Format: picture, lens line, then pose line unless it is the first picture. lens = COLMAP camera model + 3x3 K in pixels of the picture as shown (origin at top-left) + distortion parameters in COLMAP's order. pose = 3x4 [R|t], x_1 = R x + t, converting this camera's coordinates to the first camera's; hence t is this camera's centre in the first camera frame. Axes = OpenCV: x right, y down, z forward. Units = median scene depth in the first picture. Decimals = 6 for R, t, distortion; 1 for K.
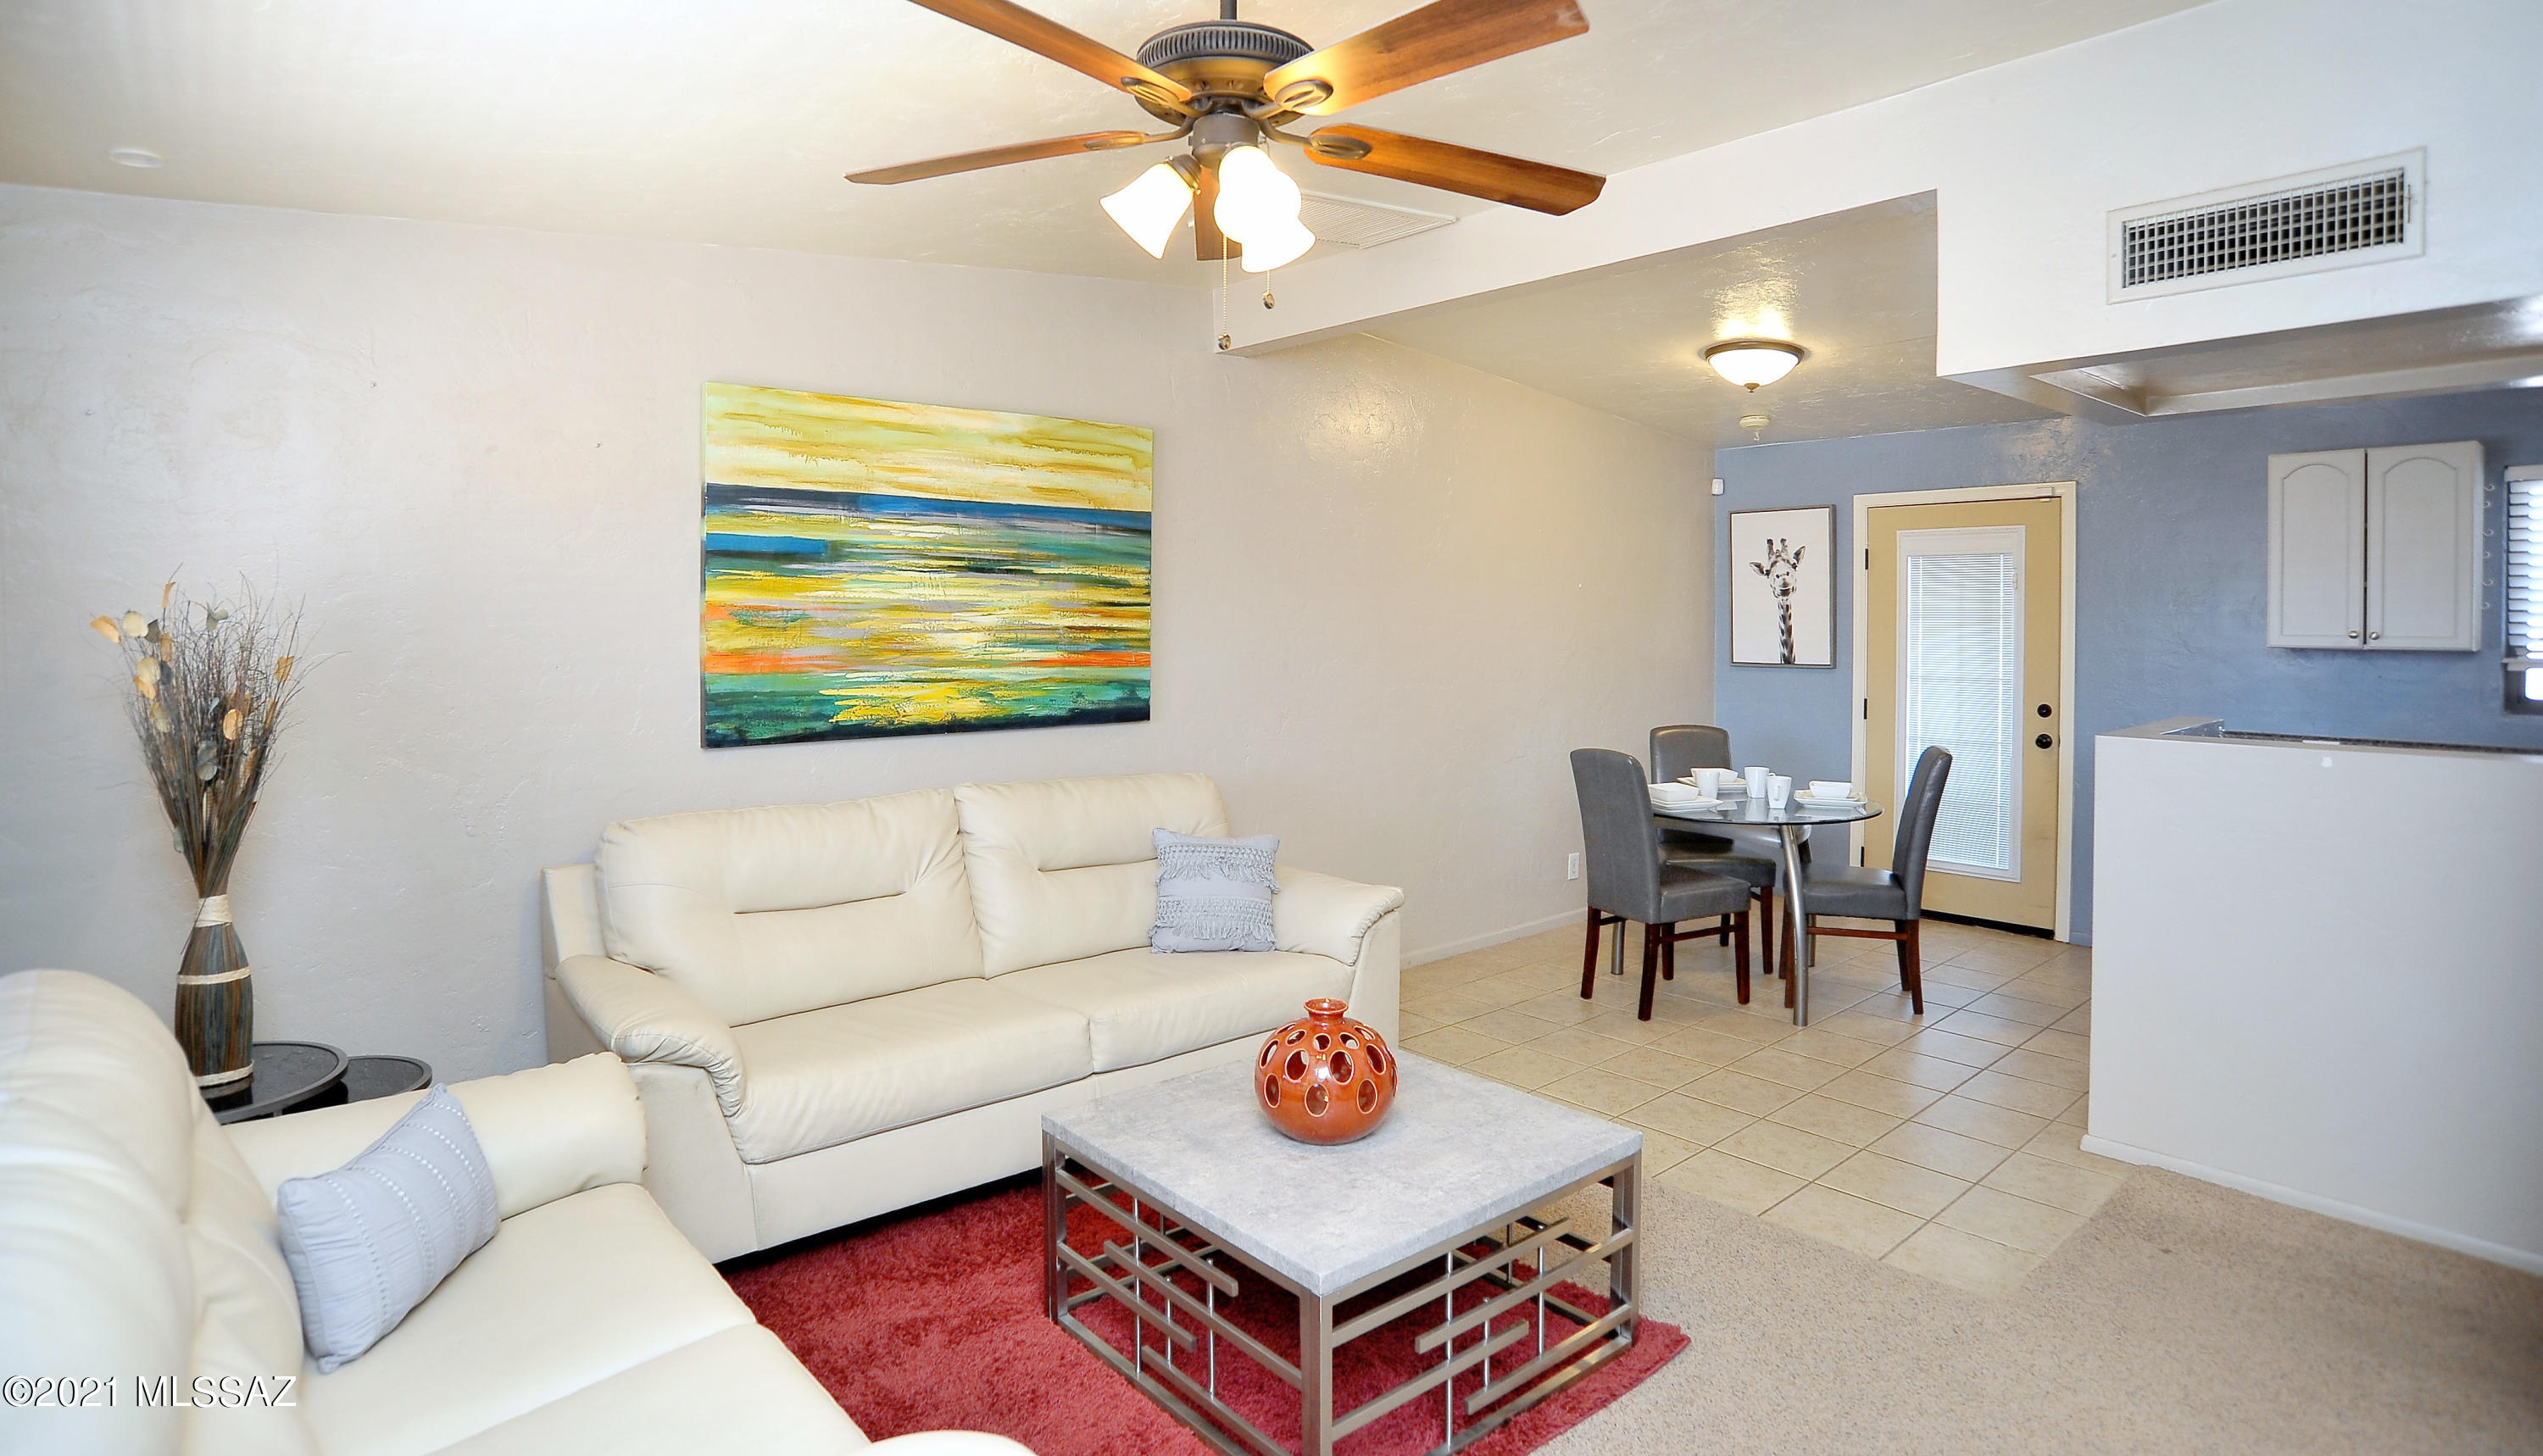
lens RADIAL K [[1293.6, 0, 1271.1], [0, 1293.6, 636.4], [0, 0, 1]] dist [-0.073694, 0.000475]
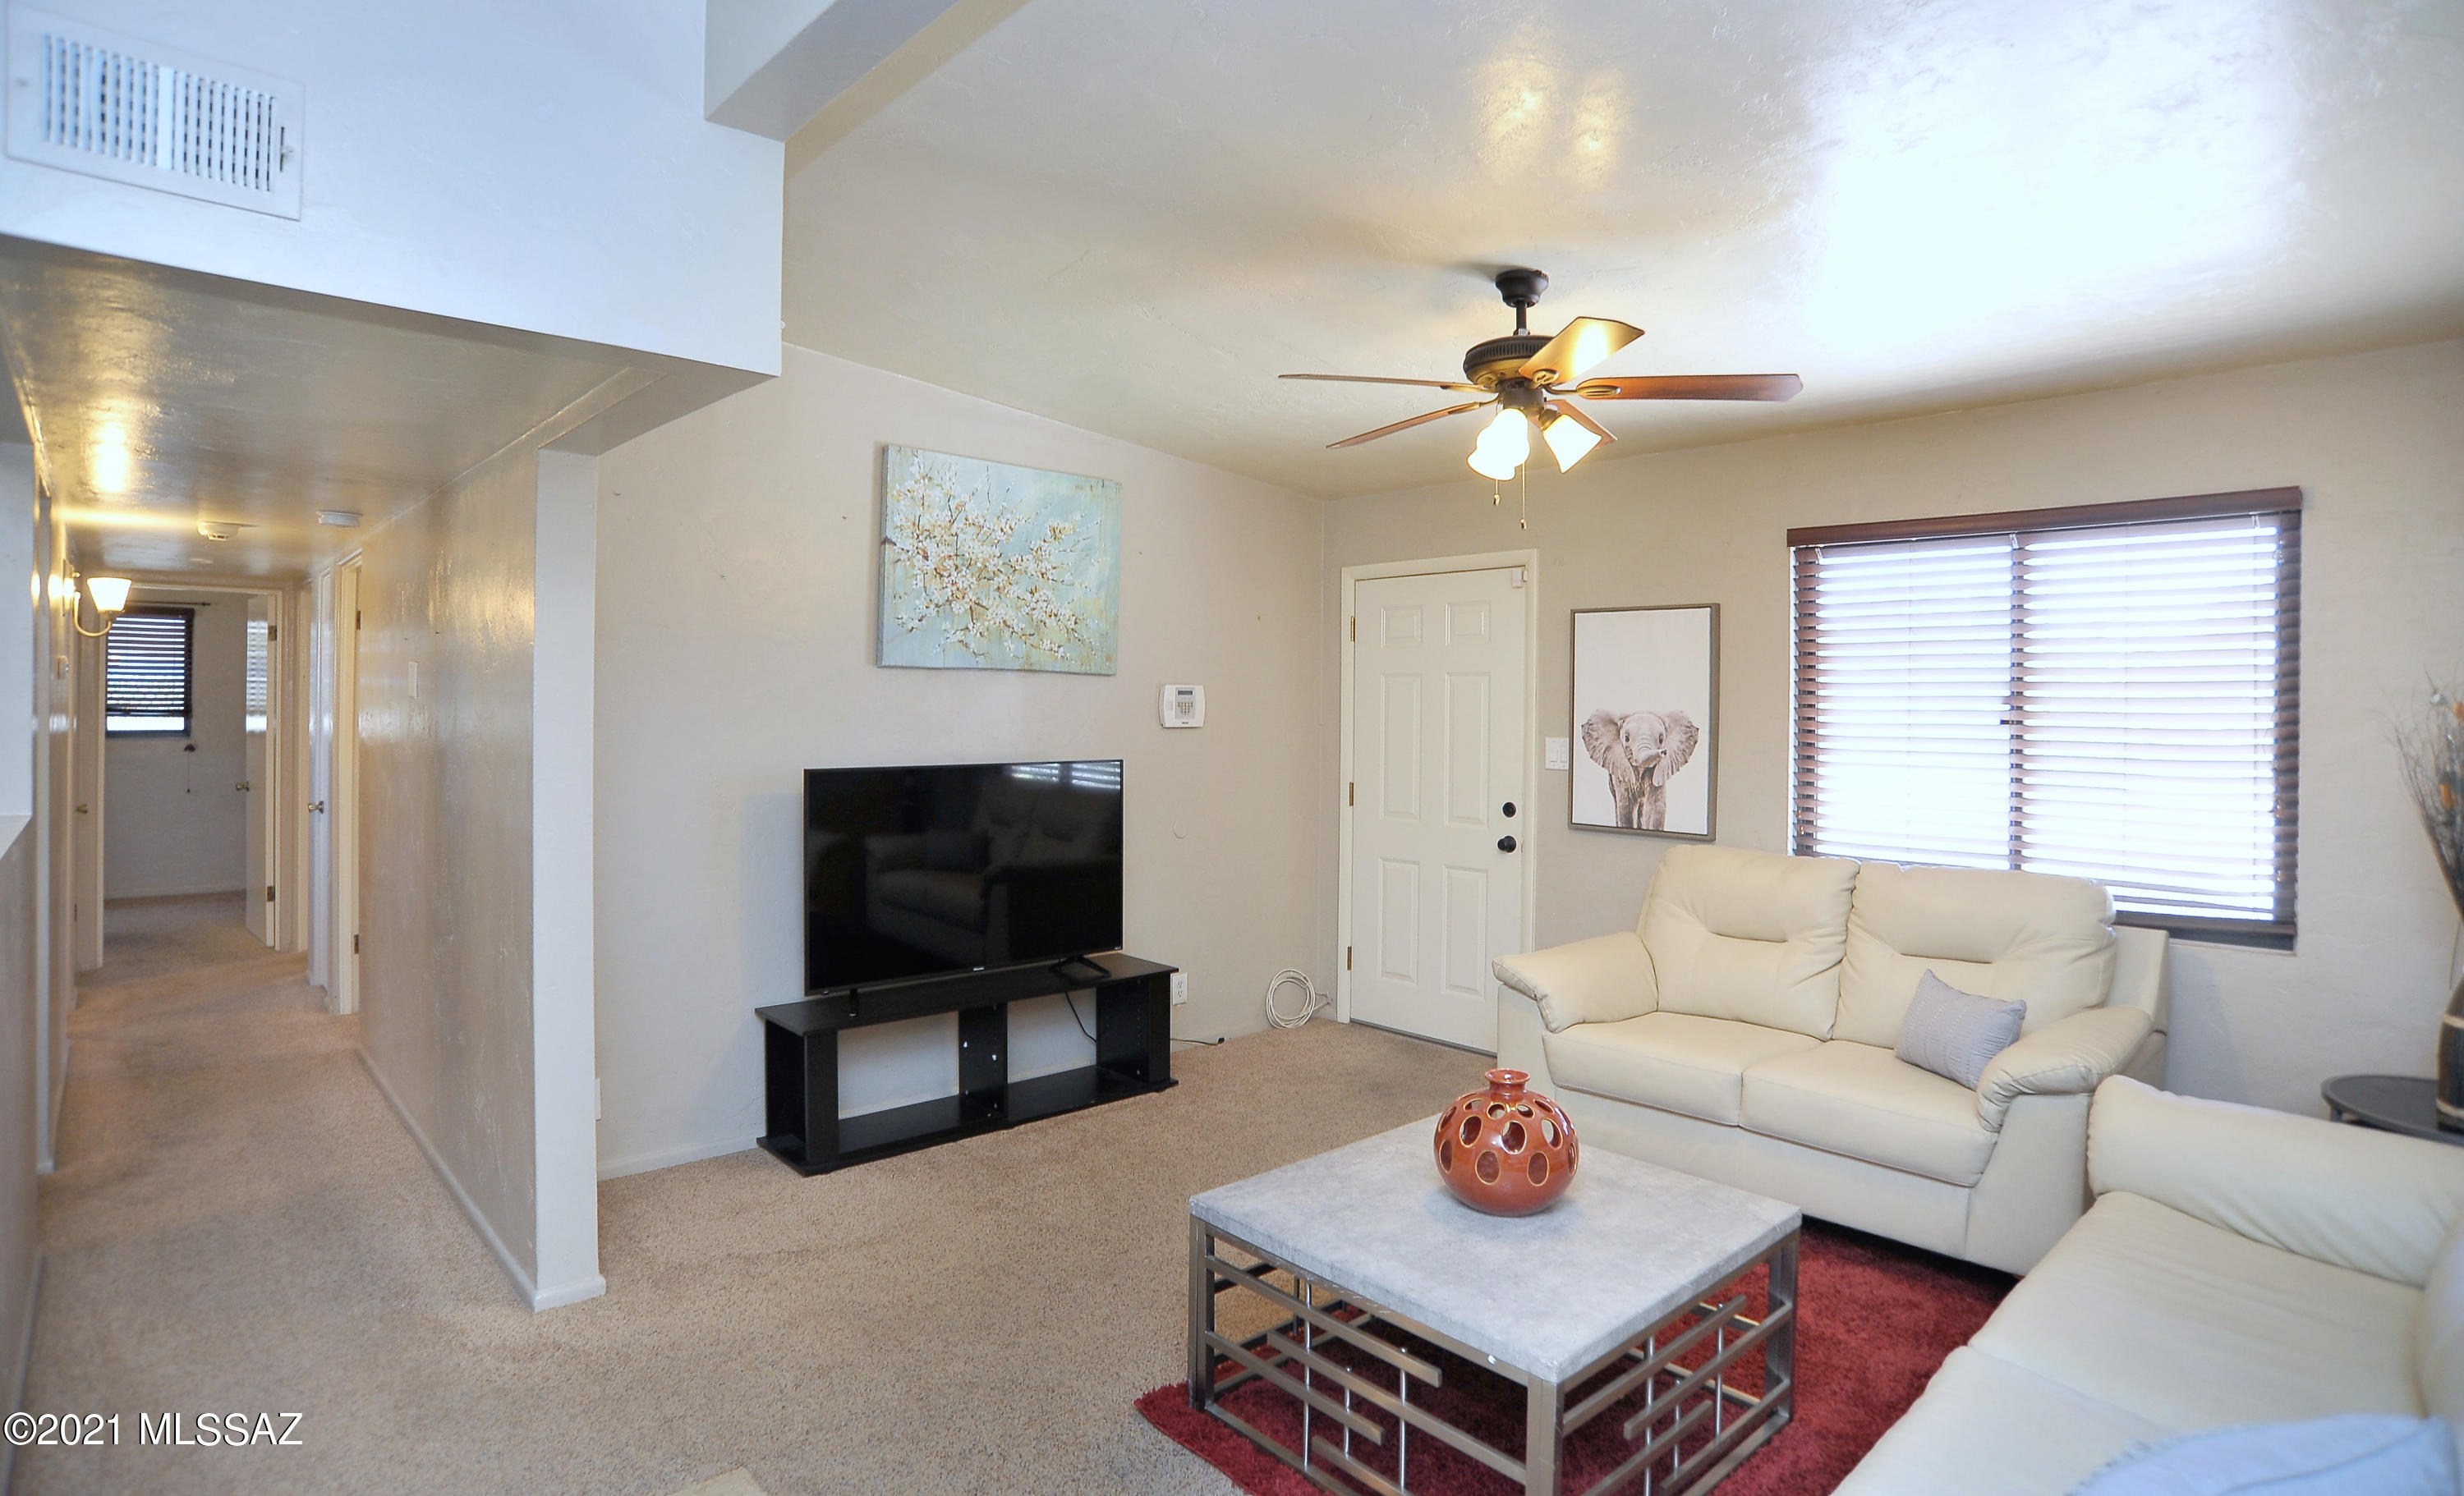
lens RADIAL K [[1262.4, 0, 1225.8], [0, 1262.4, 700.8], [0, 0, 1]] dist [-0.104490, 0.052393]
pose [[-0.999472, -0.011422, -0.030425, 0.178431], [-0.011865, 0.999826, 0.014420, -0.009745], [0.030255, 0.014773, -0.999433, 1.192580]]
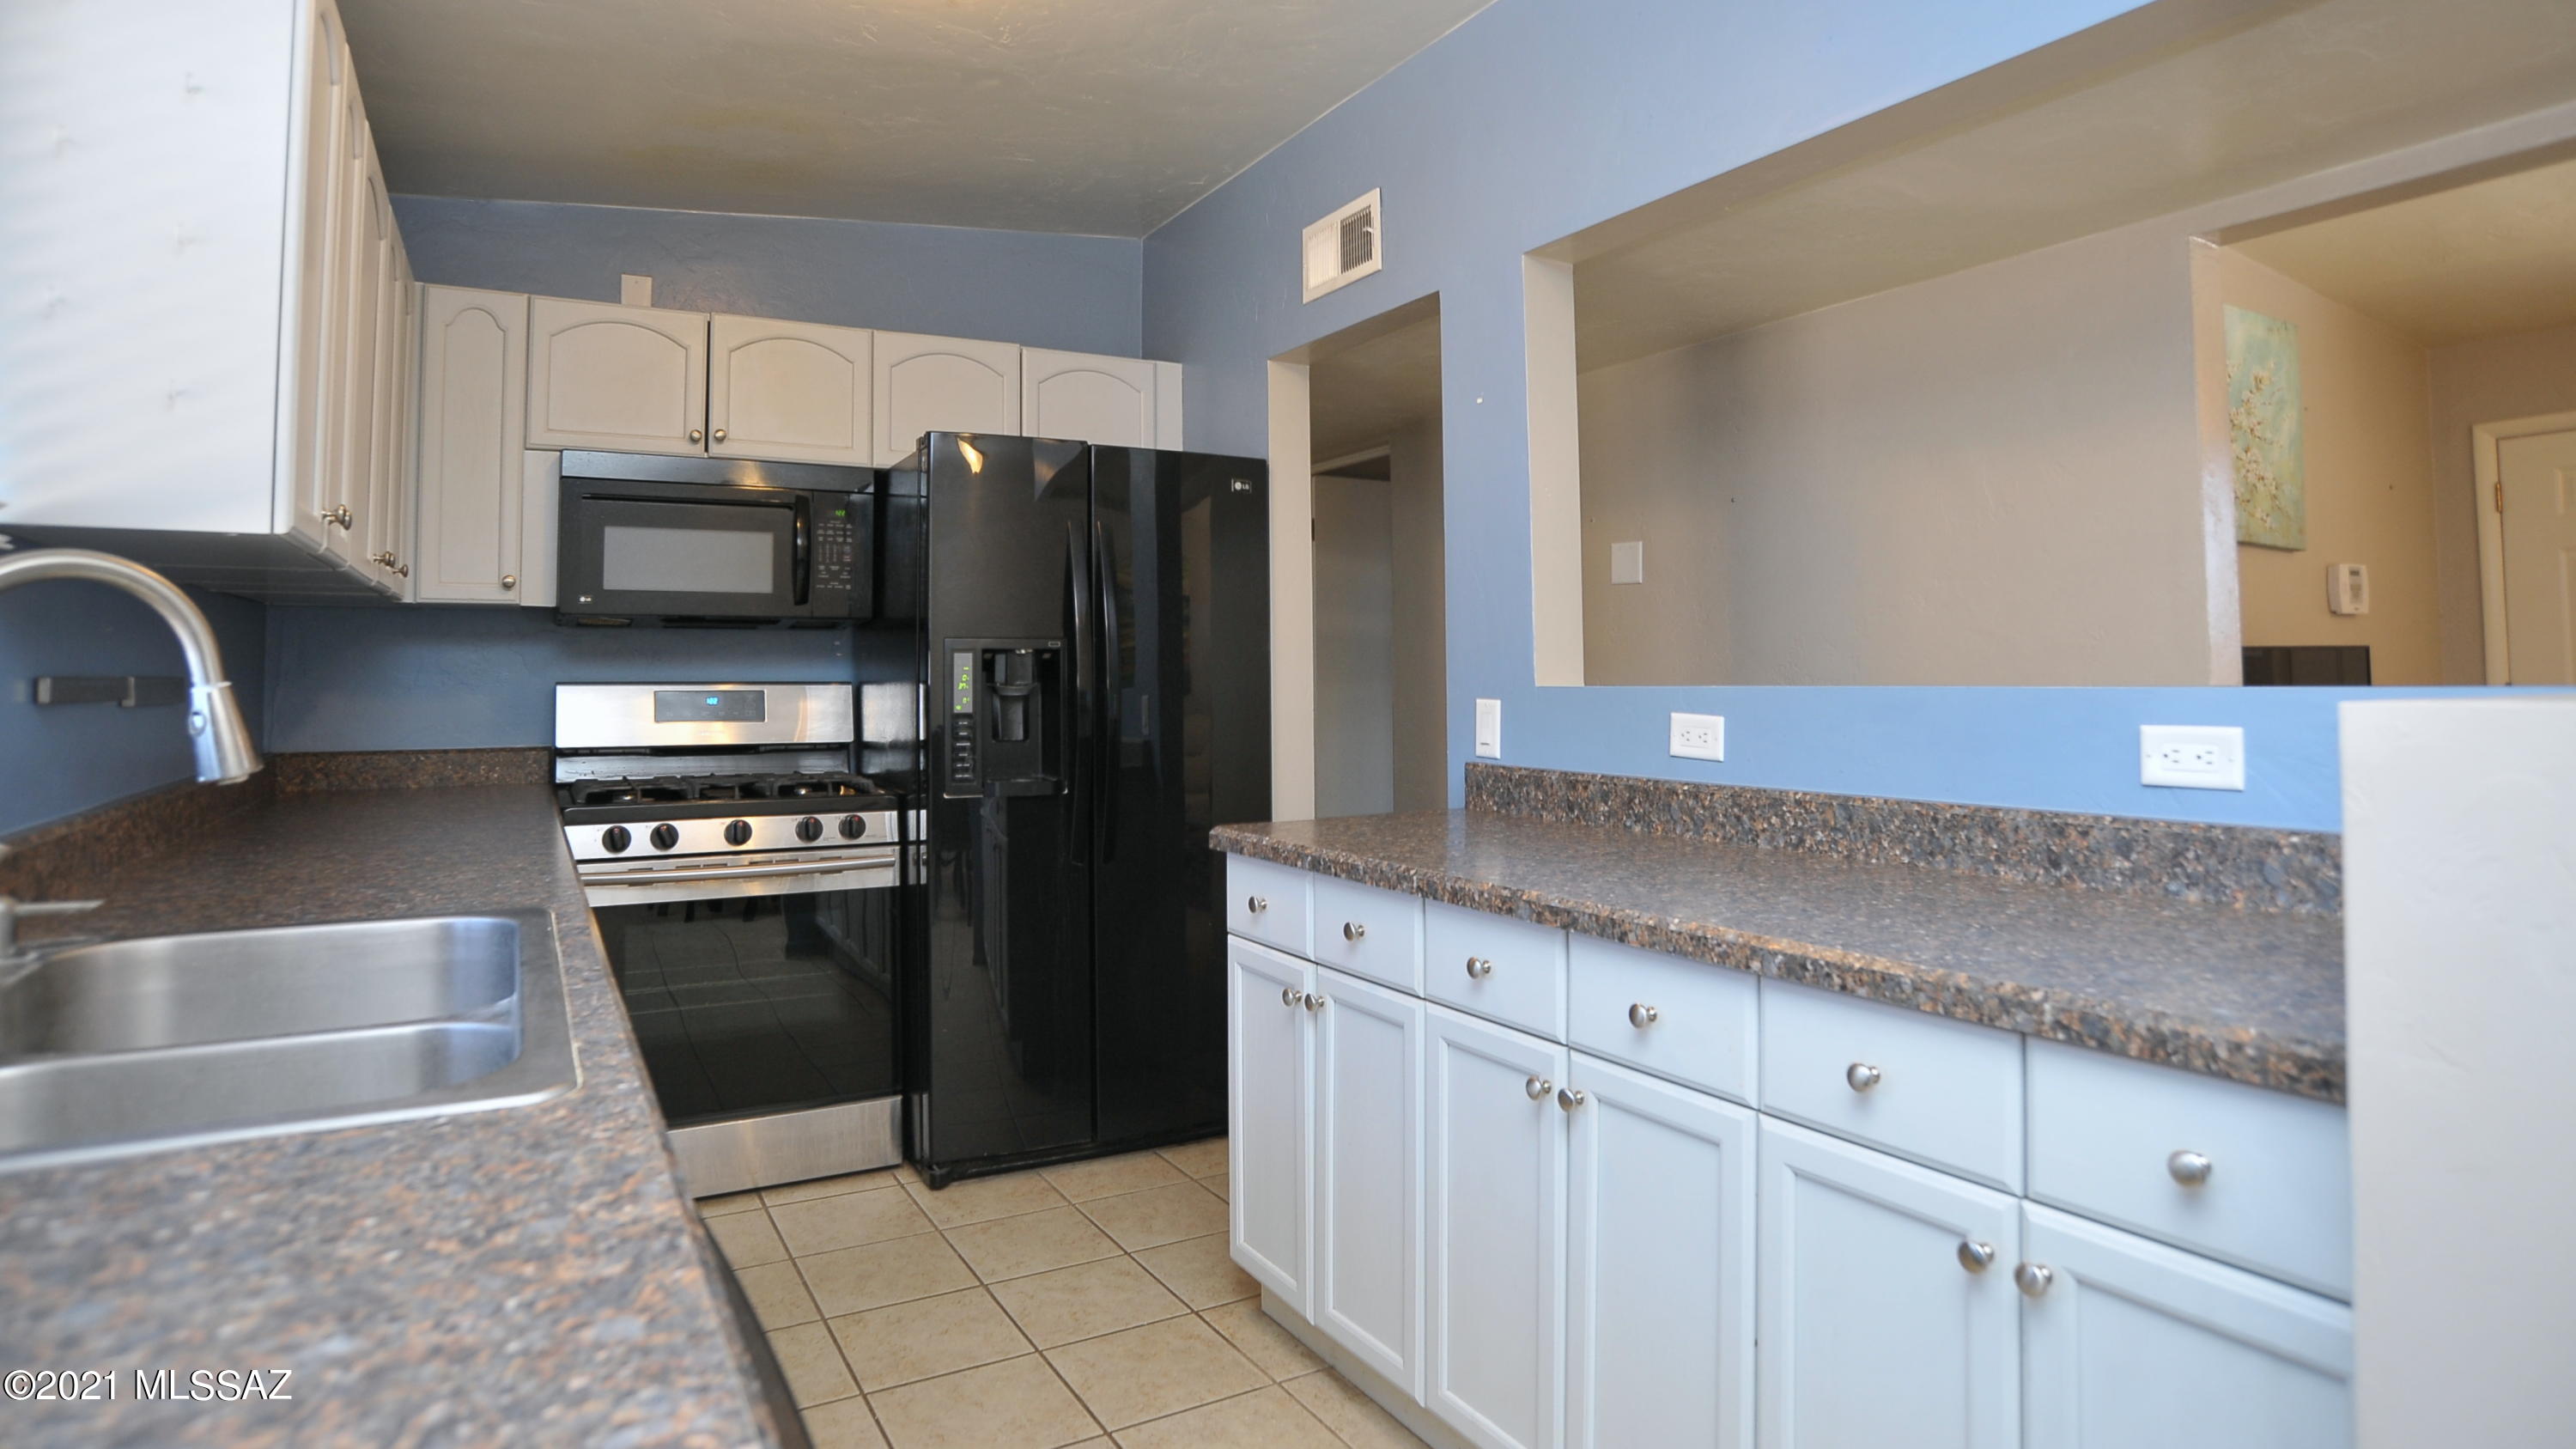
lens RADIAL K [[1367.3, 0, 1278.5], [0, 1367.3, 611.4], [0, 0, 1]] dist [-0.105553, 0.056297]
pose [[-0.981578, 0.016911, 0.190311, 0.845367], [0.011665, 0.999521, -0.028656, 0.052473], [-0.190705, -0.025908, -0.981306, 1.178221]]
